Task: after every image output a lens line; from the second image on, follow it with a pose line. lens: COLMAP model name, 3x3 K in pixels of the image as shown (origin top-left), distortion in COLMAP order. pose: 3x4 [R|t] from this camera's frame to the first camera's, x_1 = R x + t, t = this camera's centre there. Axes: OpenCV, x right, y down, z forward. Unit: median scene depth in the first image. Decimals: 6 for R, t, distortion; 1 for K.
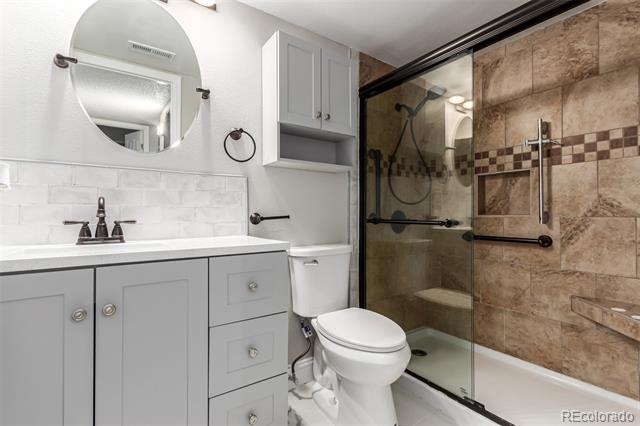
lens RADIAL K [[303.2, 0, 320.0], [0, 303.2, 213.0], [0, 0, 1]] dist [0.014877, 0.000584]
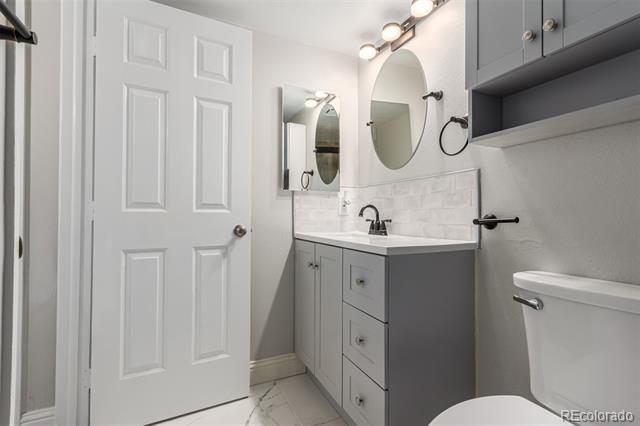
lens RADIAL K [[303.2, 0, 320.0], [0, 303.2, 213.0], [0, 0, 1]] dist [0.014877, 0.000584]
pose [[-0.174489, -0.006261, -0.984639, 0.706147], [0.002672, 0.999973, -0.006833, 0.001207], [0.984656, -0.003824, -0.174467, 0.831040]]
